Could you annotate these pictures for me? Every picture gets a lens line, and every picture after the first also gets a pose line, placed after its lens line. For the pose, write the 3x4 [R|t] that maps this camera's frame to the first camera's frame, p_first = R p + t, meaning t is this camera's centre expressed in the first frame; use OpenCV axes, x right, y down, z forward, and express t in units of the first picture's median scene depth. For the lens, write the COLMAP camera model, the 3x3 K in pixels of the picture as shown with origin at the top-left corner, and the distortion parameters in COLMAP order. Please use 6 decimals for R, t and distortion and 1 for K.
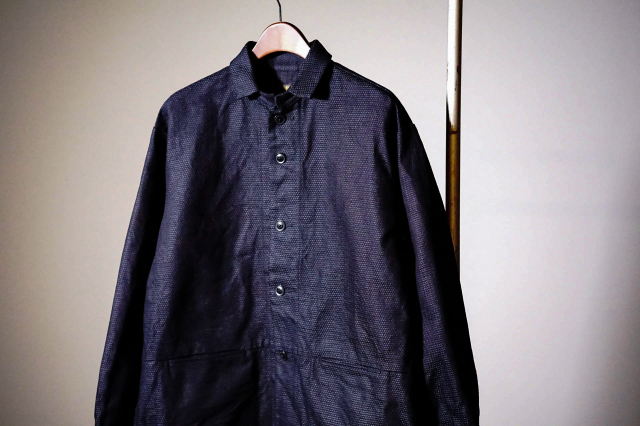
lens RADIAL K [[1543.9, 0, 320.0], [0, 1543.9, 213.0], [0, 0, 1]] dist [0.713299, 6.338570]
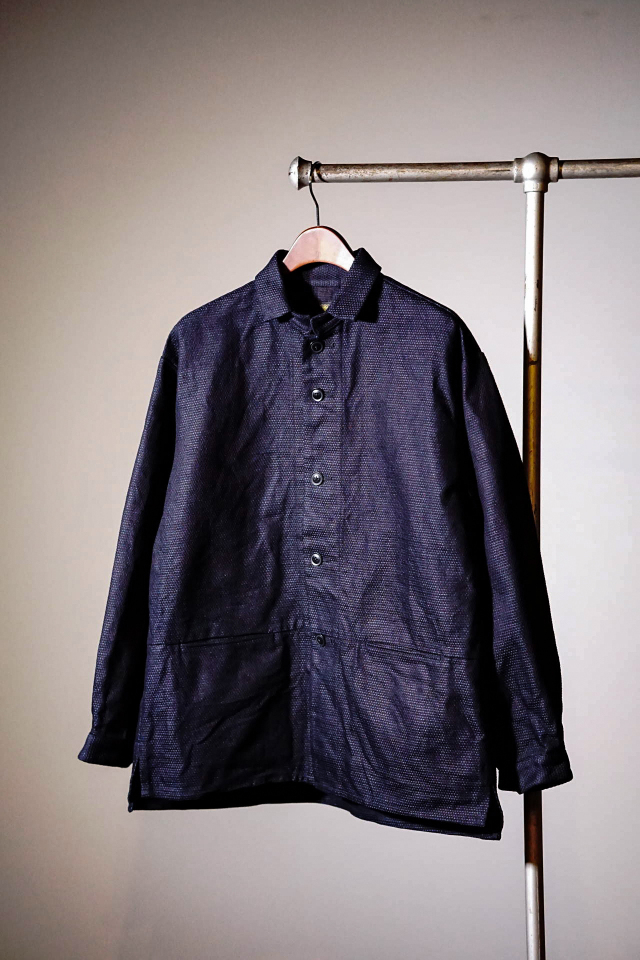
lens RADIAL K [[2315.8, 0, 320.0], [0, 2315.8, 480.0], [0, 0, 1]] dist [0.713299, 6.338570]
pose [[0.999694, 0.001175, -0.024726, 0.005792], [-0.001155, 0.999999, 0.000802, 0.007976], [0.024727, -0.000773, 0.999694, -0.208155]]
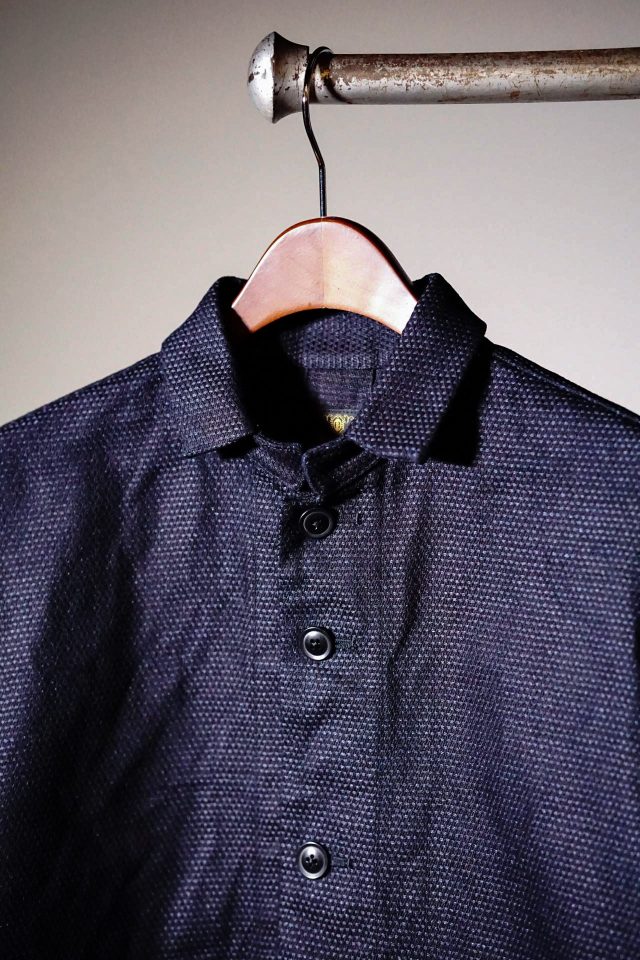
lens RADIAL K [[2315.8, 0, 320.0], [0, 2315.8, 480.0], [0, 0, 1]] dist [0.713299, 6.338570]
pose [[0.999951, 0.009319, 0.003470, -0.026929], [-0.009259, 0.999814, -0.016945, -0.060997], [-0.003627, 0.016912, 0.999850, 0.526070]]
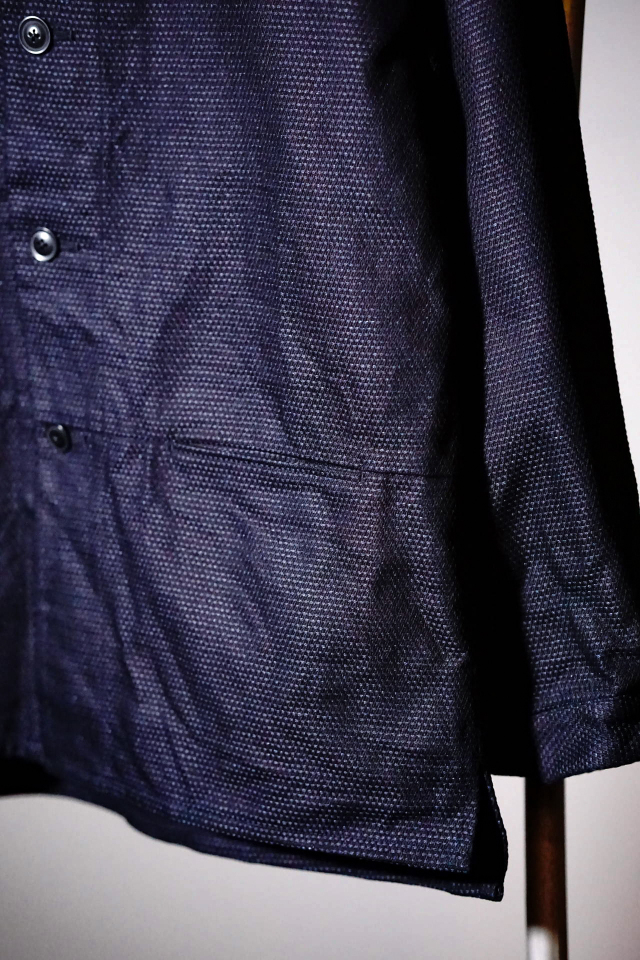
lens RADIAL K [[2315.8, 0, 320.0], [0, 2315.8, 480.0], [0, 0, 1]] dist [0.713299, 6.338570]
pose [[0.992921, -0.013586, 0.117993, -0.028047], [0.003189, 0.996128, 0.087861, 0.056771], [-0.118730, -0.086863, 0.989120, 0.488077]]
